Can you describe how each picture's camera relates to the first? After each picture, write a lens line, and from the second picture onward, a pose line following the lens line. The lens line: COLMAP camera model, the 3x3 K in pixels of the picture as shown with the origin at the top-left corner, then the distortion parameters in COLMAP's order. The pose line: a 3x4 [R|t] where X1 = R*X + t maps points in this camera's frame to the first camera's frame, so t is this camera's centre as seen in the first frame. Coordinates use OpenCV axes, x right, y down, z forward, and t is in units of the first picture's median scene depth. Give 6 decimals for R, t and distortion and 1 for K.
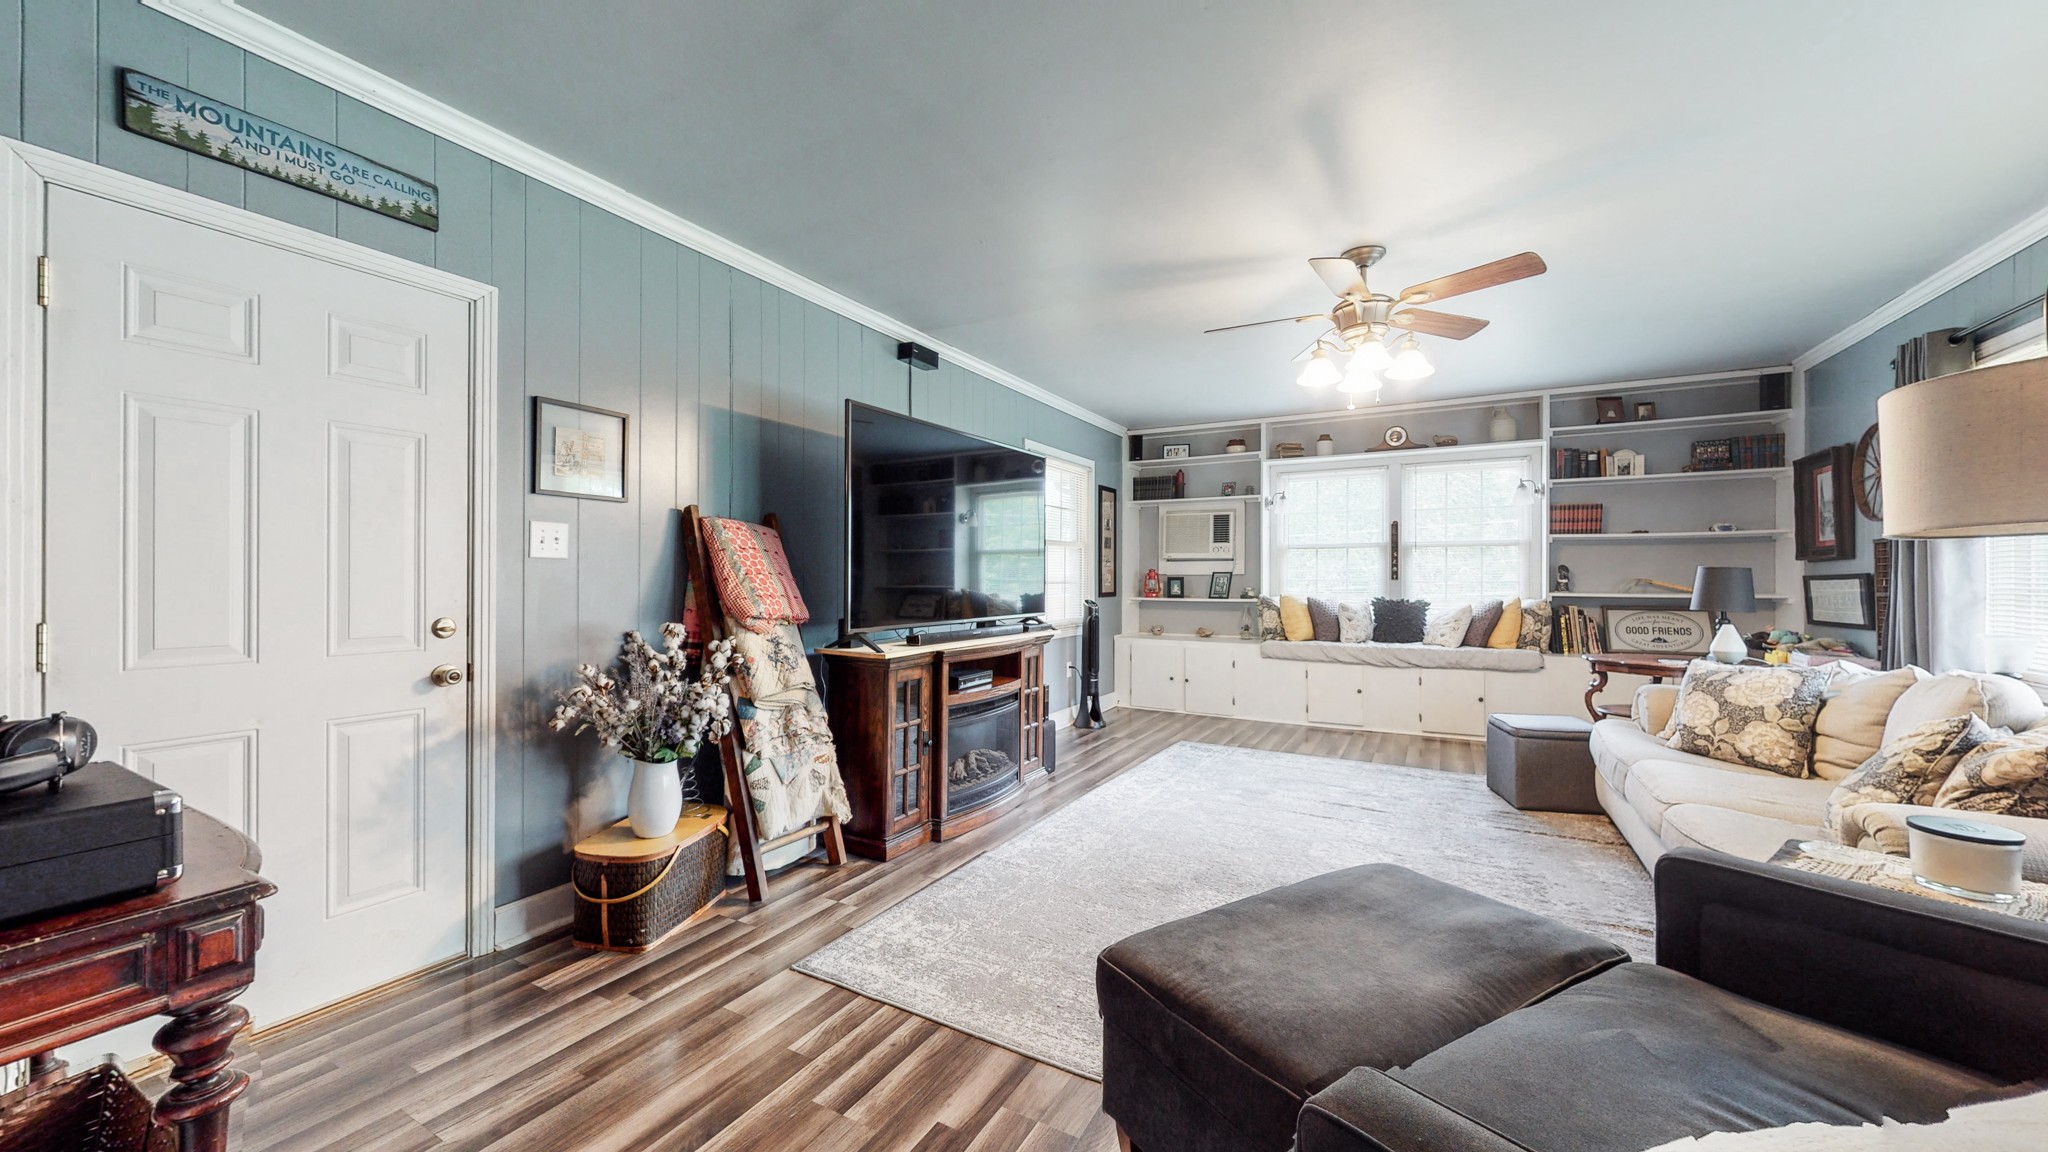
lens RADIAL K [[749.6, 0, 1029.1], [0, 749.6, 571.4], [0, 0, 1]] dist [0.001336, 0.000199]
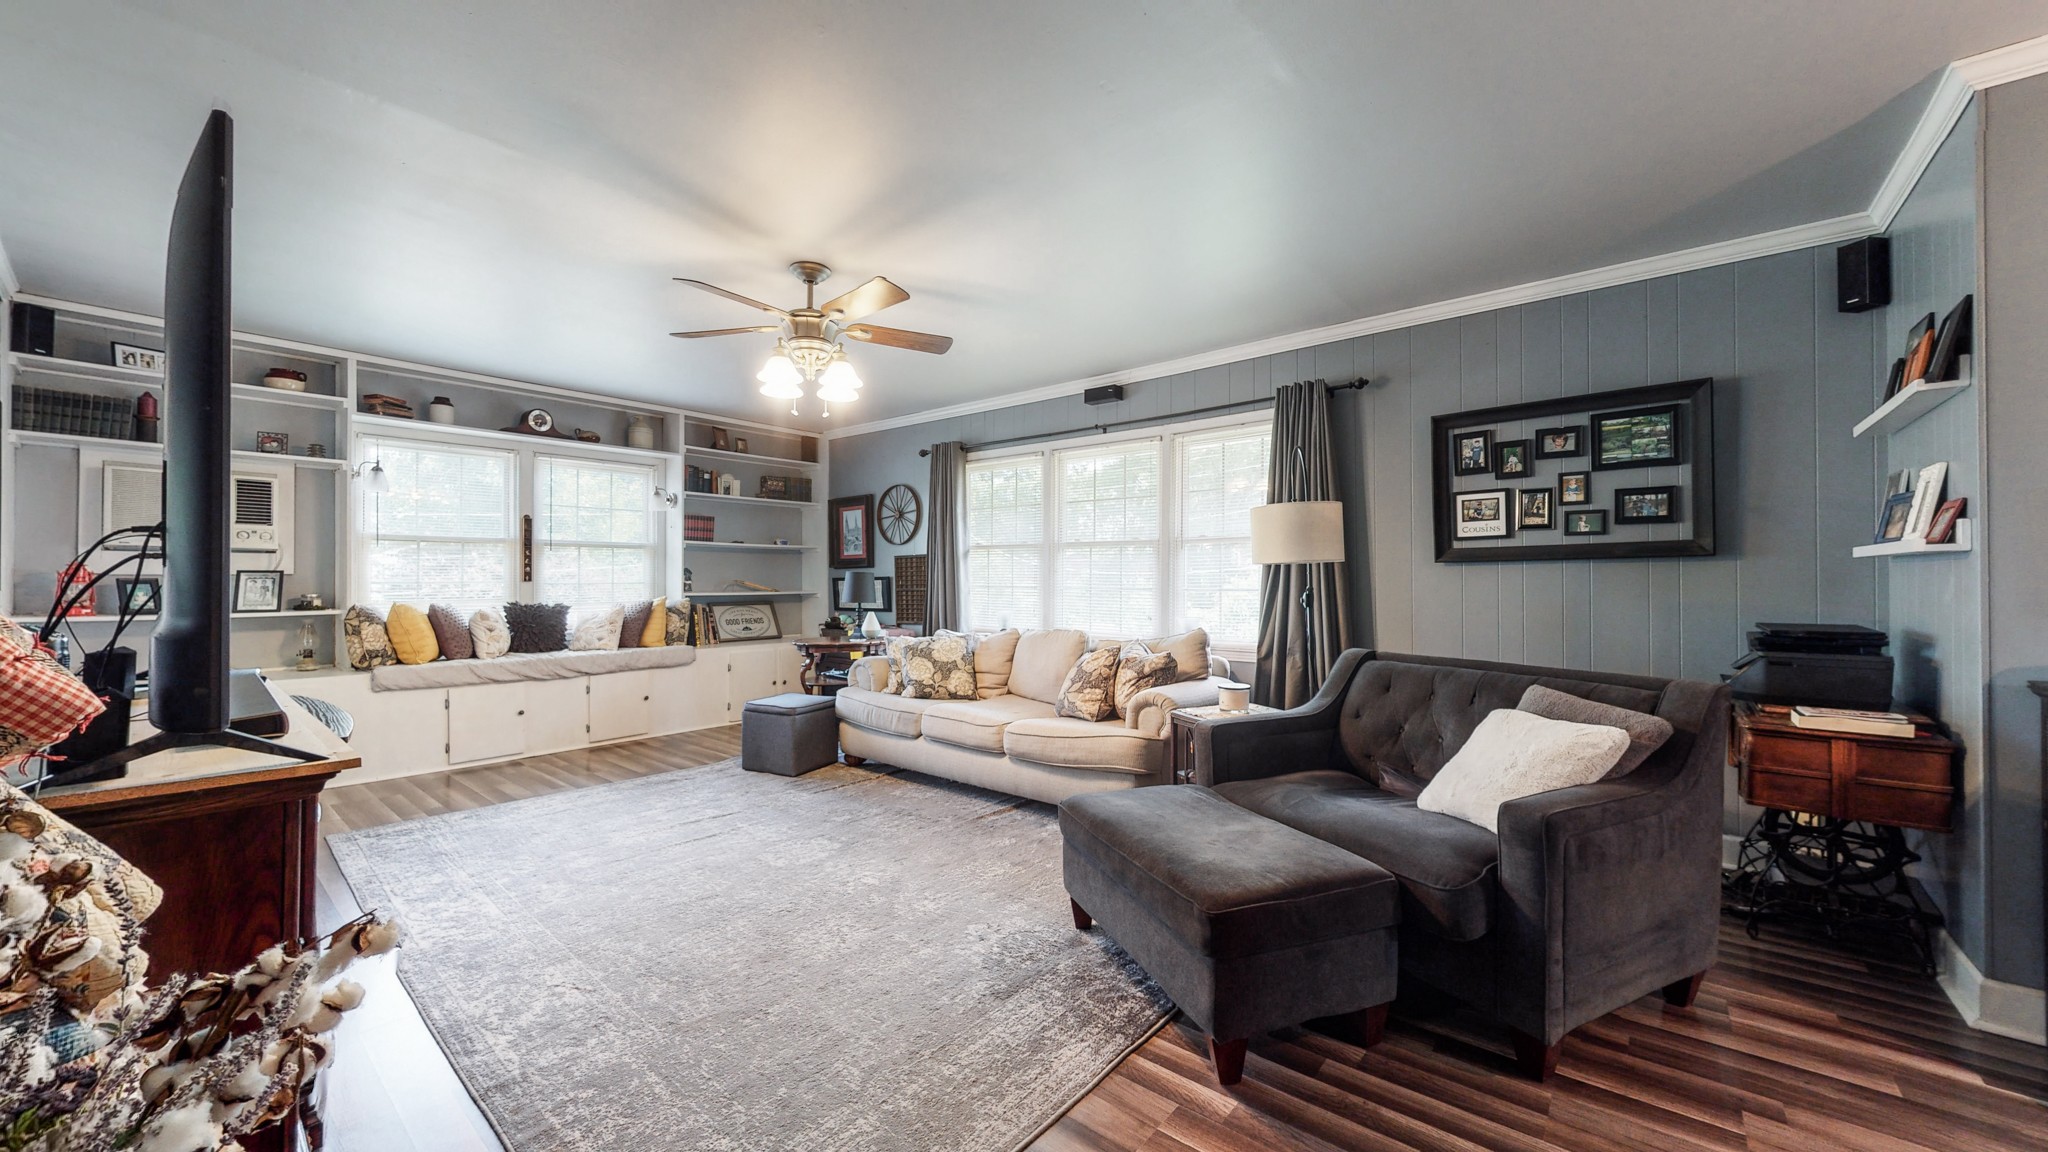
lens RADIAL K [[749.6, 0, 1022.5], [0, 749.6, 569.9], [0, 0, 1]] dist [0.001336, 0.000199]
pose [[0.199404, 0.011568, 0.979849, -0.299980], [-0.009517, 0.999906, -0.009868, 0.001064], [-0.979871, -0.007357, 0.199496, 0.291888]]
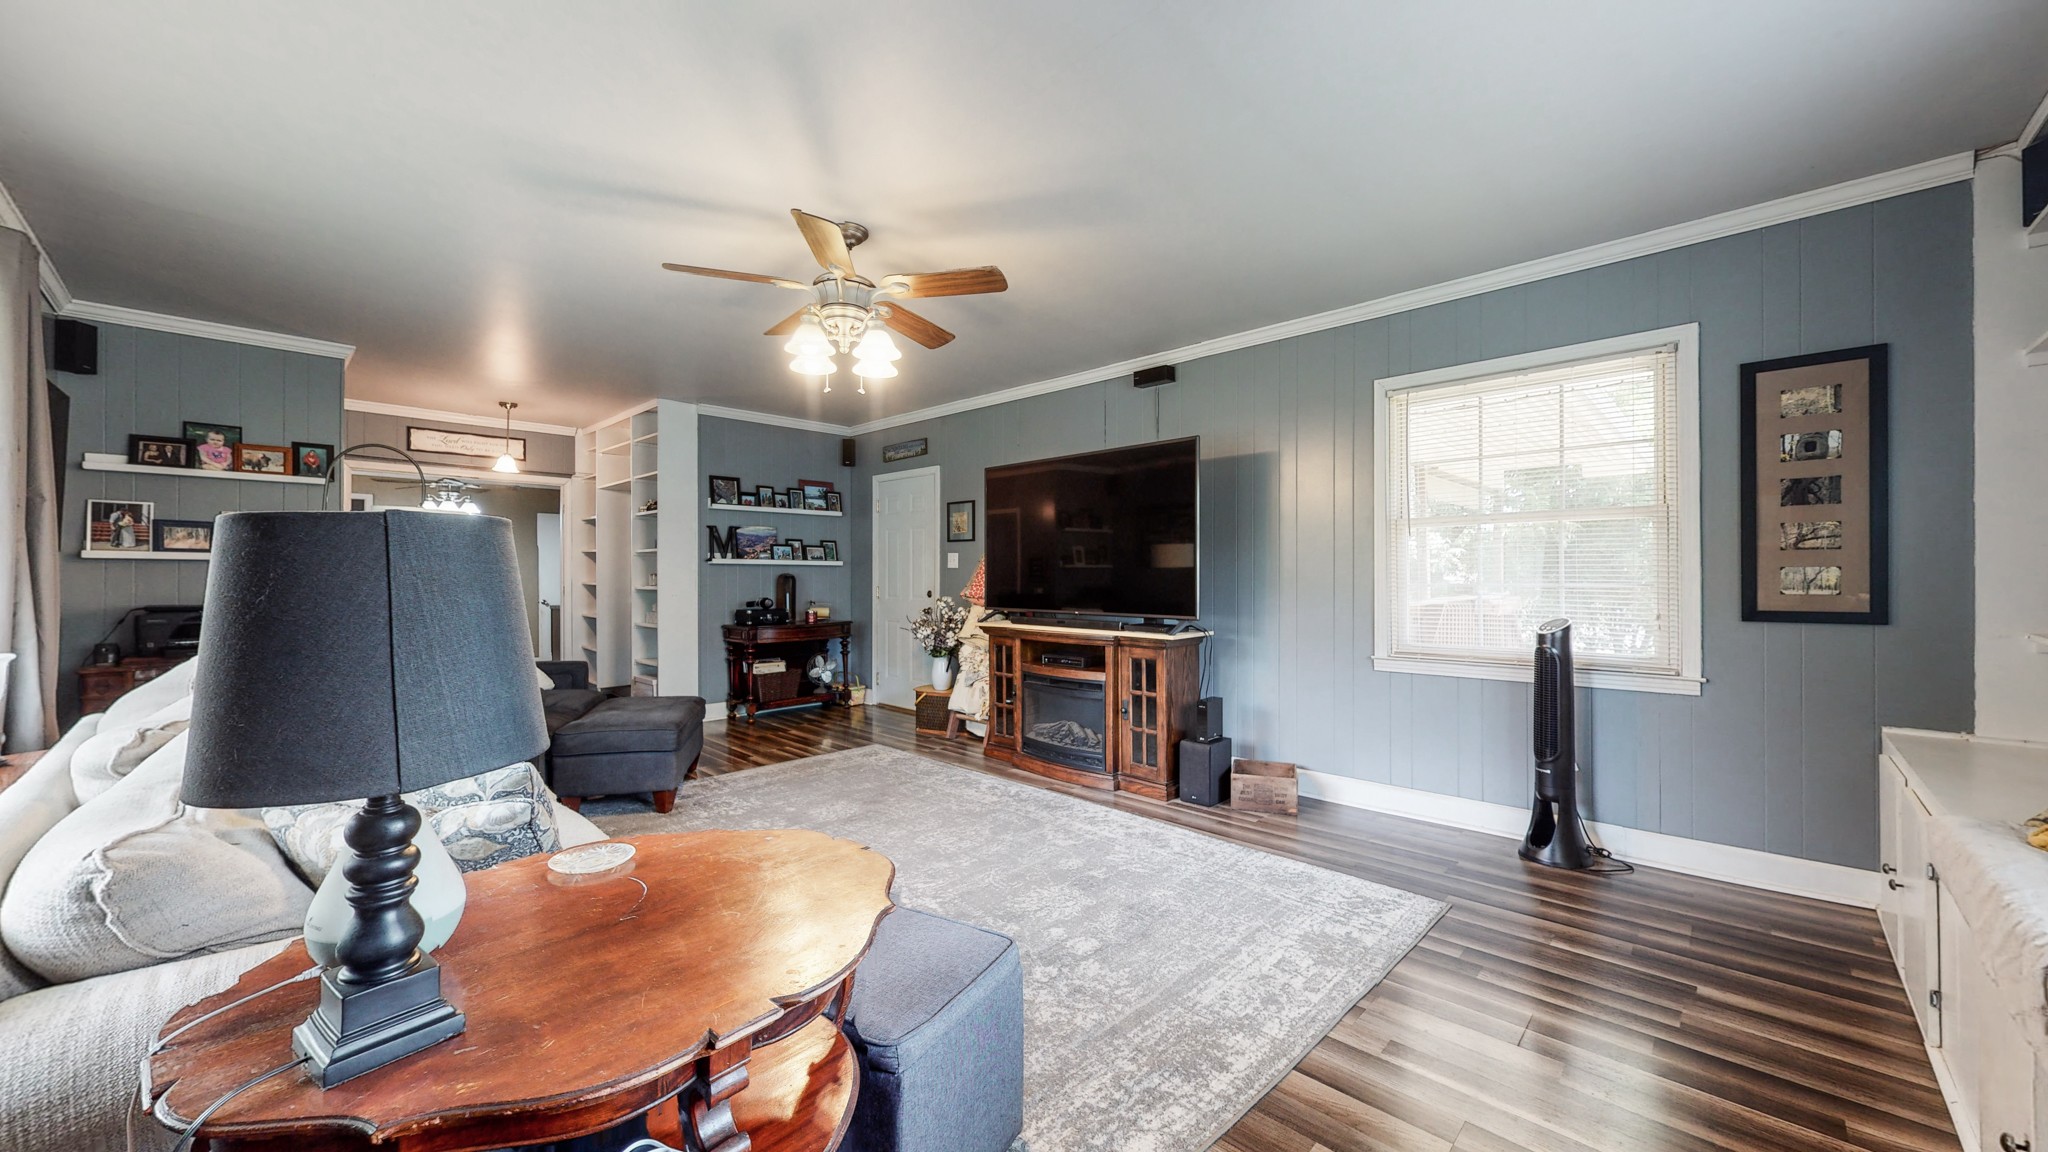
lens RADIAL K [[749.6, 0, 1025.4], [0, 749.6, 579.1], [0, 0, 1]] dist [0.001336, 0.000199]
pose [[-0.261509, 0.000198, -0.965201, 0.742483], [0.007452, 0.999971, -0.001814, 0.009924], [0.965172, -0.007667, -0.261503, 0.845348]]
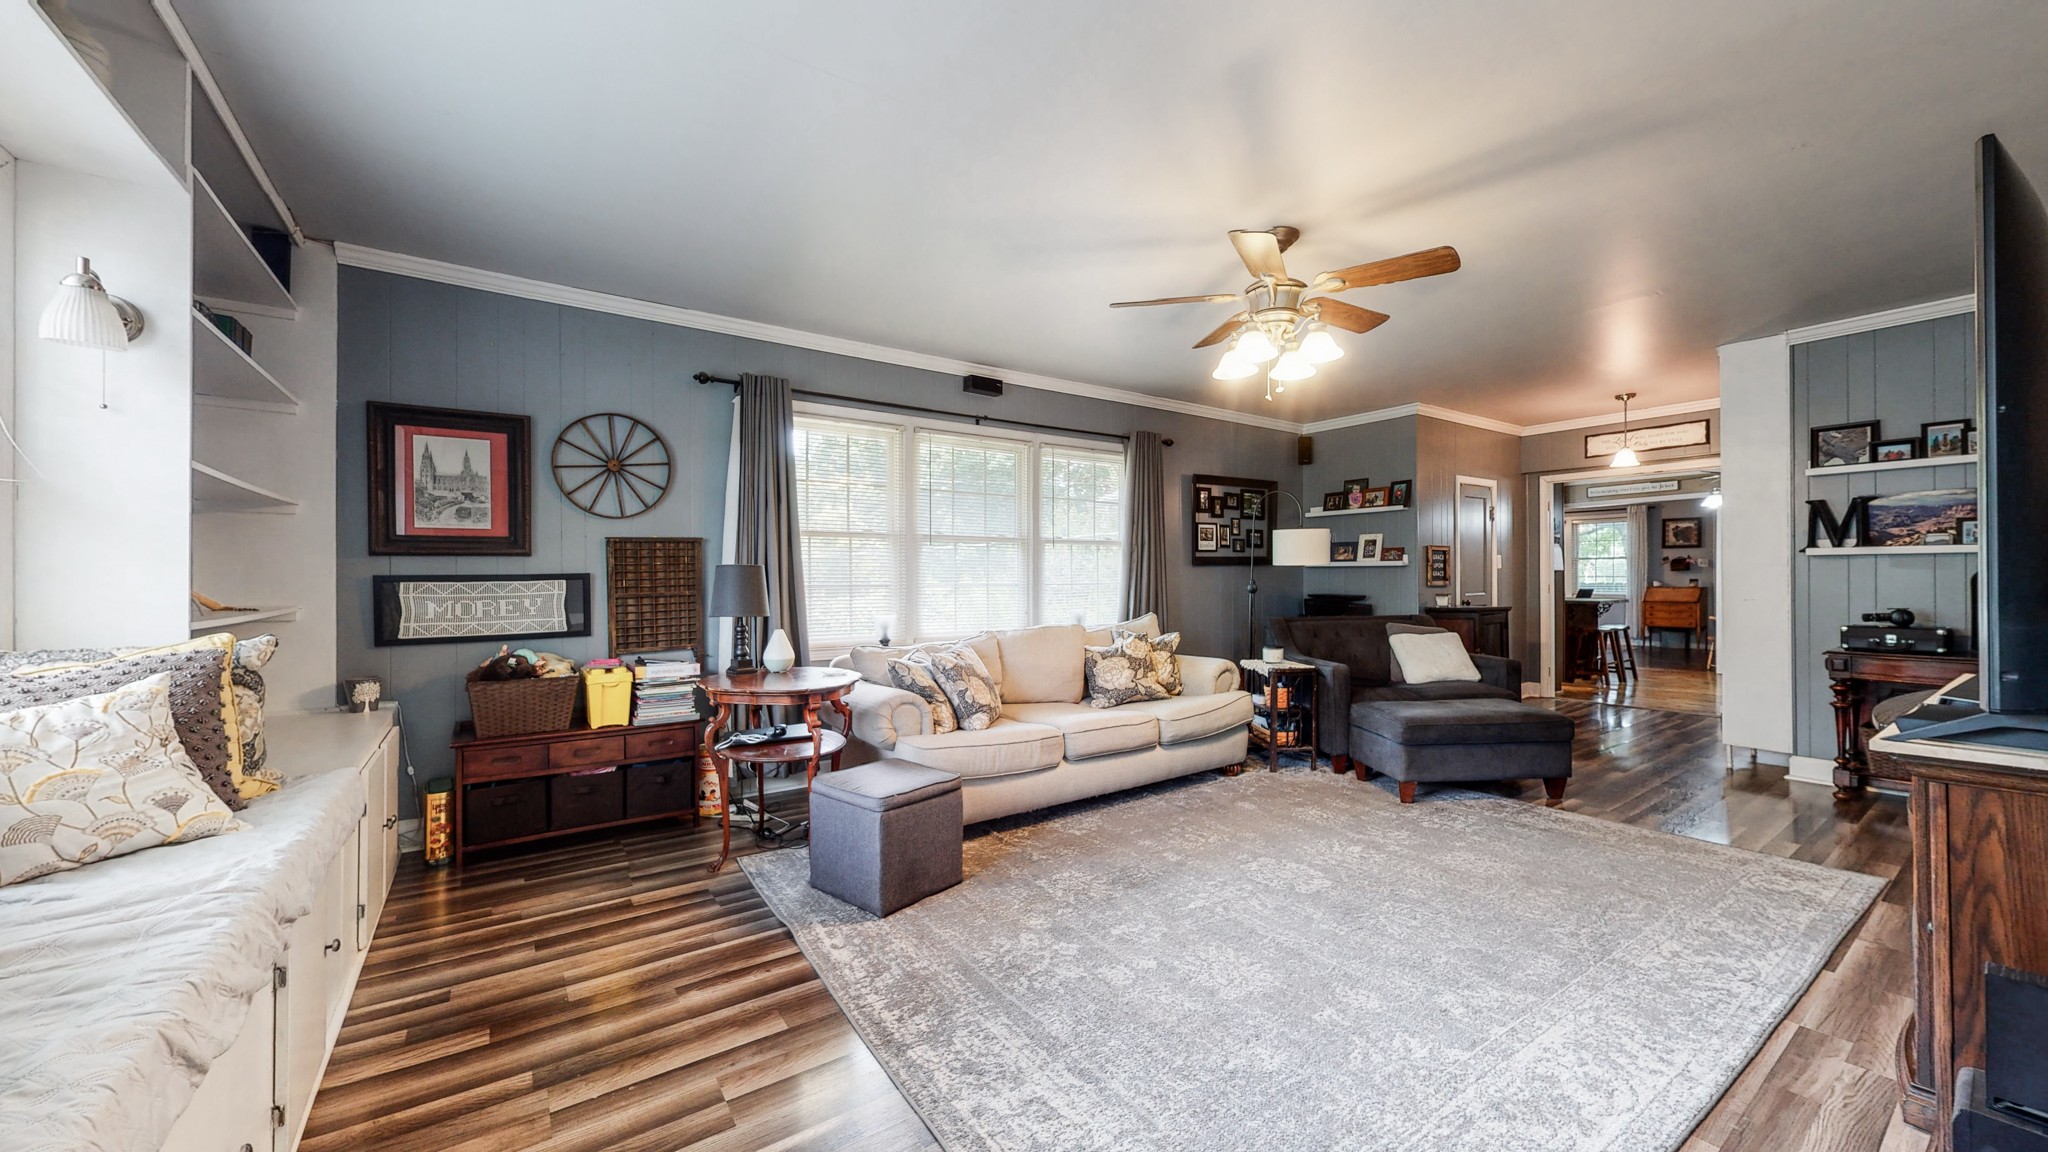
lens RADIAL K [[749.6, 0, 1024.6], [0, 749.6, 579.8], [0, 0, 1]] dist [0.001336, 0.000199]
pose [[-0.896439, 0.001204, 0.443166, 0.177771], [-0.000322, 0.999994, -0.003366, 0.009156], [-0.443168, -0.003160, -0.896433, 1.149793]]
